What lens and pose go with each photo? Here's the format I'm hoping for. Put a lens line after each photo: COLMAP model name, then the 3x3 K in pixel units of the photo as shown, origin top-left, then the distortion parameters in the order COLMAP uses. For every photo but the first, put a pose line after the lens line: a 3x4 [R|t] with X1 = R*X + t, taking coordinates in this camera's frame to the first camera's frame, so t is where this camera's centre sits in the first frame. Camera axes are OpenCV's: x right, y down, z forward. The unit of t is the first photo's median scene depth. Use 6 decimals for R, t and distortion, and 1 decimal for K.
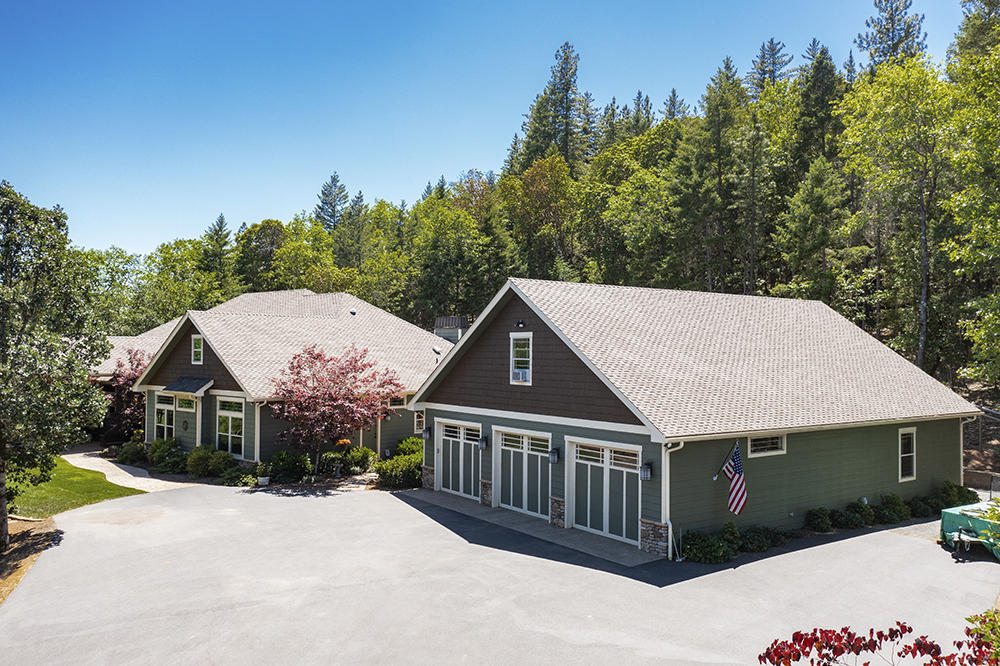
lens RADIAL K [[801.8, 0, 490.2], [0, 801.8, 325.5], [0, 0, 1]] dist [-0.016833, 0.003214]
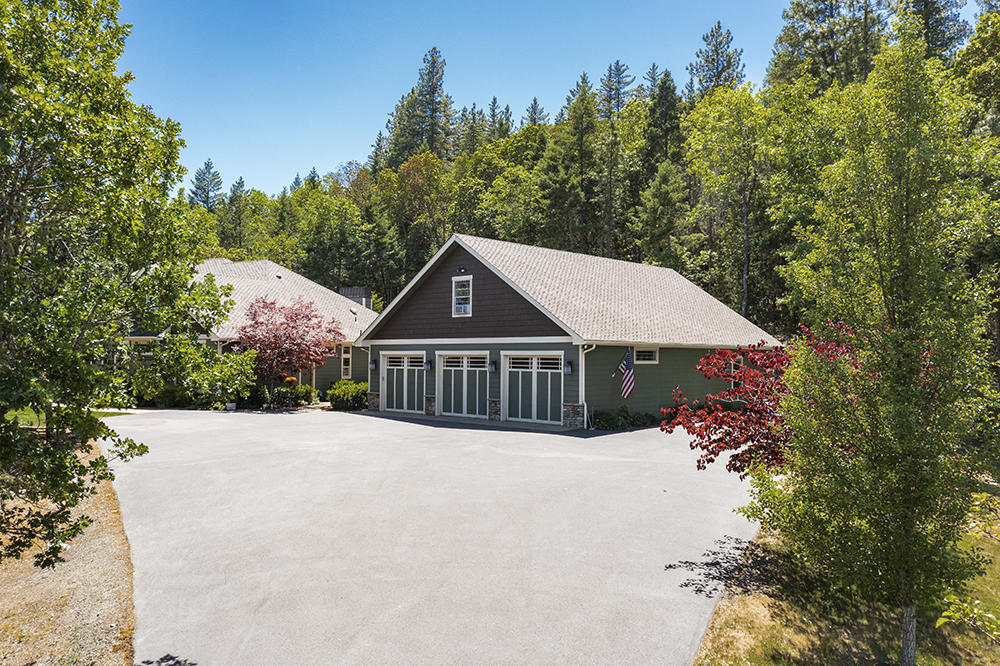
lens RADIAL K [[799.5, 0, 500.0], [0, 799.5, 333.0], [0, 0, 1]] dist [-0.030842, 0.002946]
pose [[0.978003, 0.005511, 0.208517, -0.084895], [-0.006610, 0.999968, 0.004572, 0.046994], [-0.208485, -0.005850, 0.978008, -0.133790]]
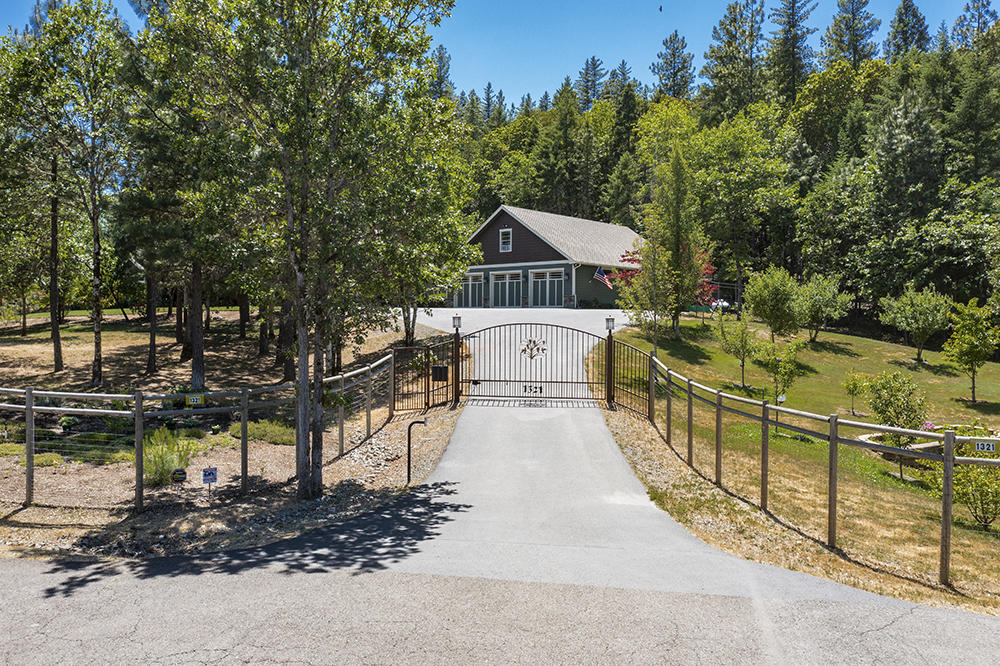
lens RADIAL K [[799.5, 0, 500.0], [0, 799.5, 333.0], [0, 0, 1]] dist [-0.030842, 0.002946]
pose [[0.971420, -0.005314, 0.237309, -0.263727], [-0.005905, 0.998899, 0.046541, 0.100731], [-0.237295, -0.046612, 0.970319, -0.624434]]
